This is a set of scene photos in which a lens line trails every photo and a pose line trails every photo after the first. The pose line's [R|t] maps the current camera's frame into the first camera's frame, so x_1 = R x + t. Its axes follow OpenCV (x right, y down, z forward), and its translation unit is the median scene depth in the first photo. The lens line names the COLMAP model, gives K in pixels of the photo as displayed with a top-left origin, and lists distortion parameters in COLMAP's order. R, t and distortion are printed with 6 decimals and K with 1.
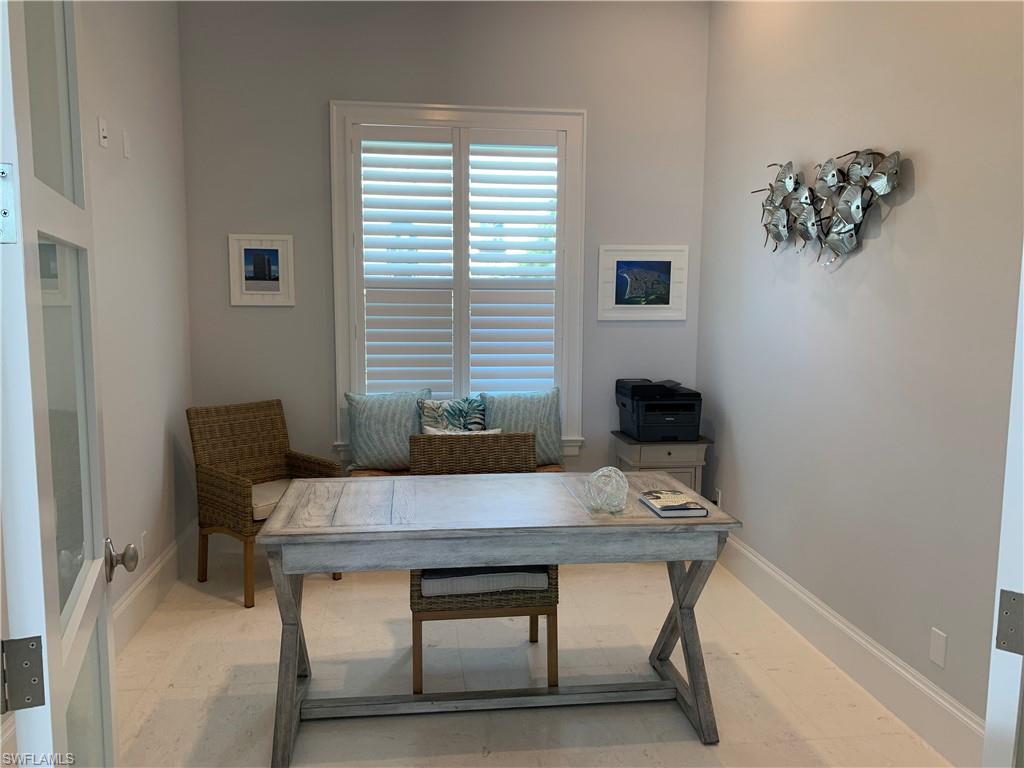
lens RADIAL K [[788.1, 0, 506.0], [0, 788.1, 388.9], [0, 0, 1]] dist [0.009592, -0.003760]
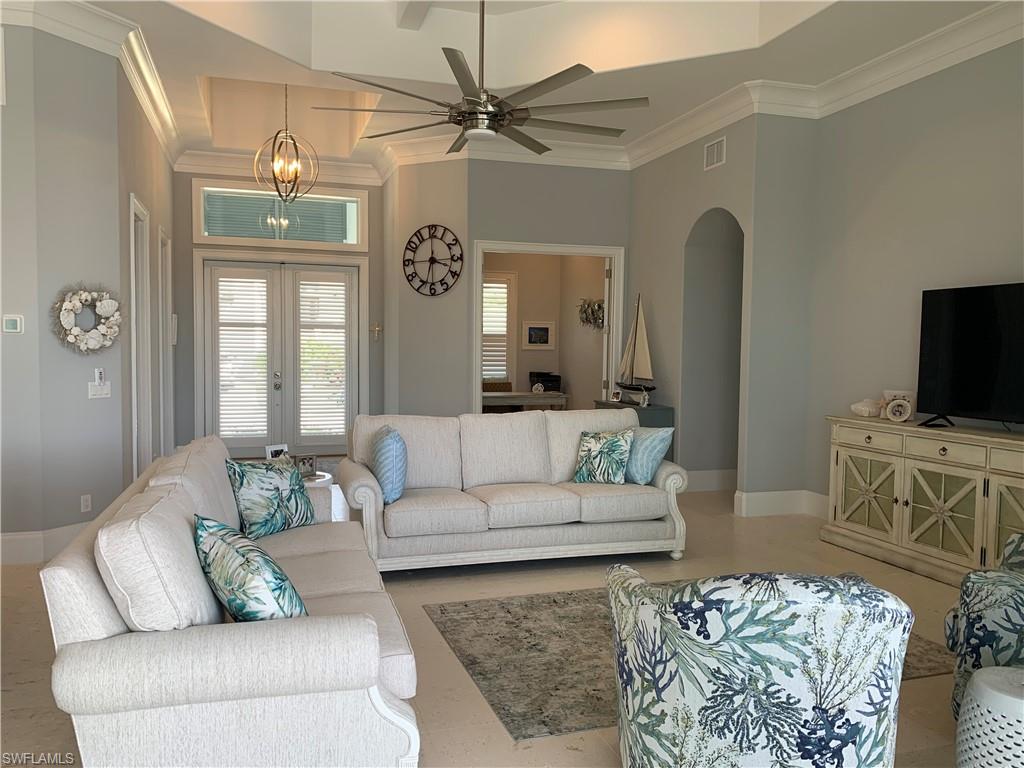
lens RADIAL K [[788.1, 0, 506.0], [0, 788.1, 388.9], [0, 0, 1]] dist [0.009592, -0.003760]
pose [[0.983653, -0.006872, 0.179944, -0.415801], [0.017999, 0.998020, -0.060275, 0.203488], [-0.179174, 0.062529, 0.981828, -1.580269]]
